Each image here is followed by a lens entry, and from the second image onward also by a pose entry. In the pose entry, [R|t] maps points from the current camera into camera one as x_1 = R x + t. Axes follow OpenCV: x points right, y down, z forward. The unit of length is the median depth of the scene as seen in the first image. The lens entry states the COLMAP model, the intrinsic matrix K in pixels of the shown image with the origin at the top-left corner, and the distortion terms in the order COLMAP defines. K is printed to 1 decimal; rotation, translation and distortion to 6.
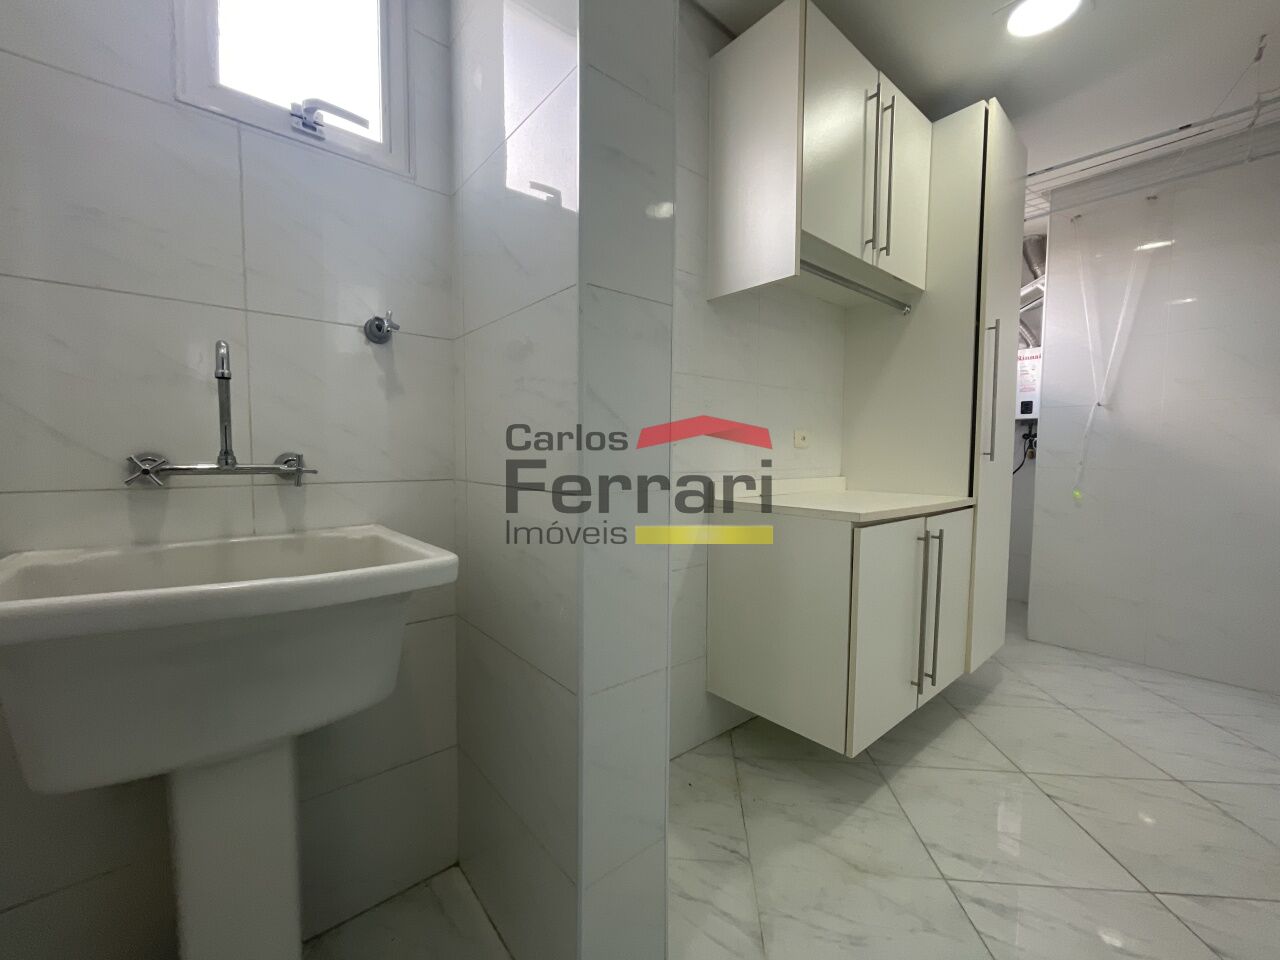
lens RADIAL K [[531.1, 0, 639.6], [0, 531.1, 483.8], [0, 0, 1]] dist [0.000329, 0.000307]
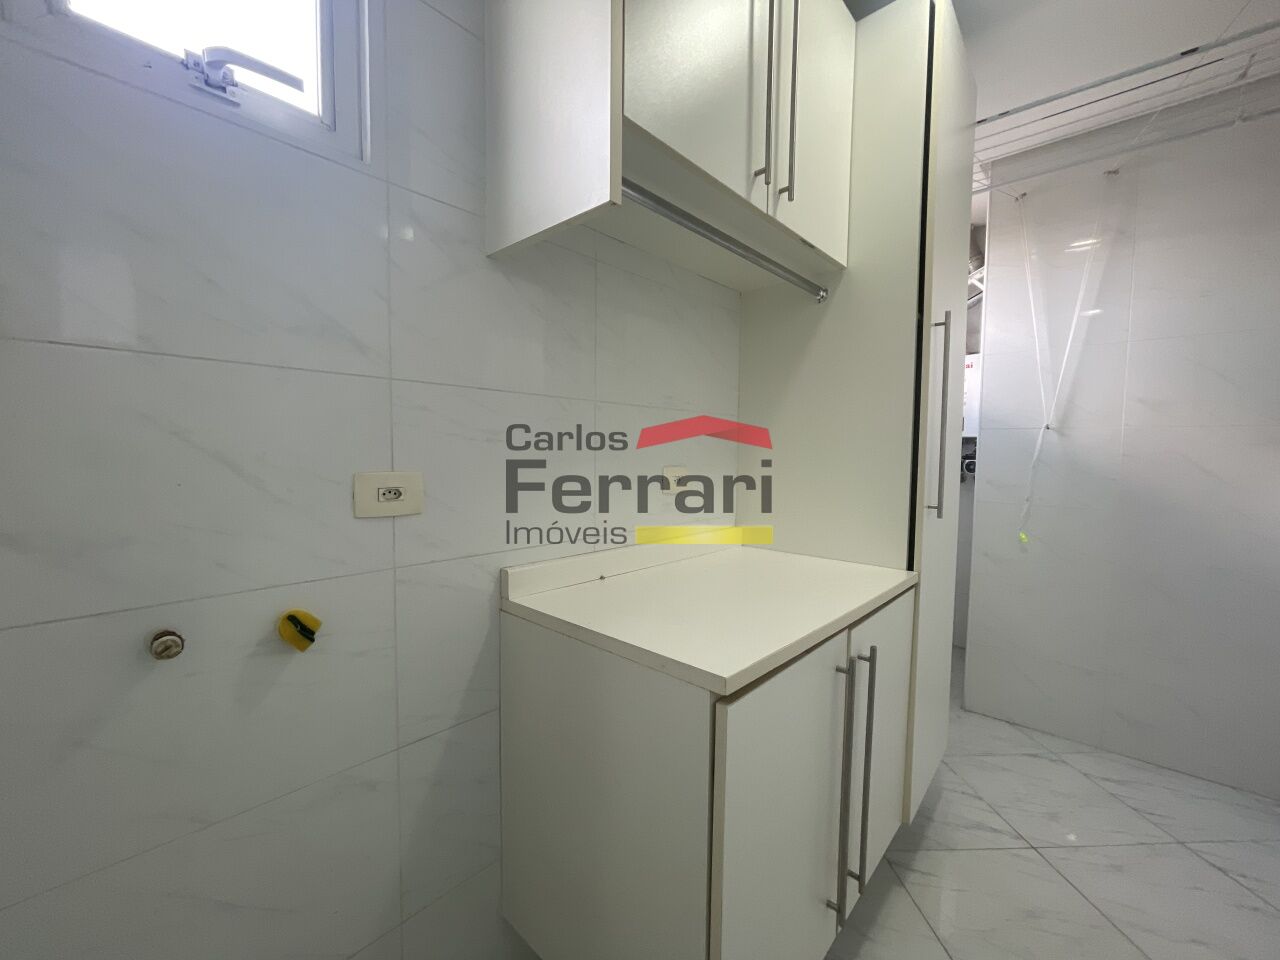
lens RADIAL K [[531.1, 0, 639.6], [0, 531.1, 483.8], [0, 0, 1]] dist [0.000329, 0.000307]
pose [[0.992450, -0.002819, 0.122622, 0.193784], [0.002696, 0.999996, 0.001164, -0.088766], [-0.122624, -0.000825, 0.992453, 0.364613]]
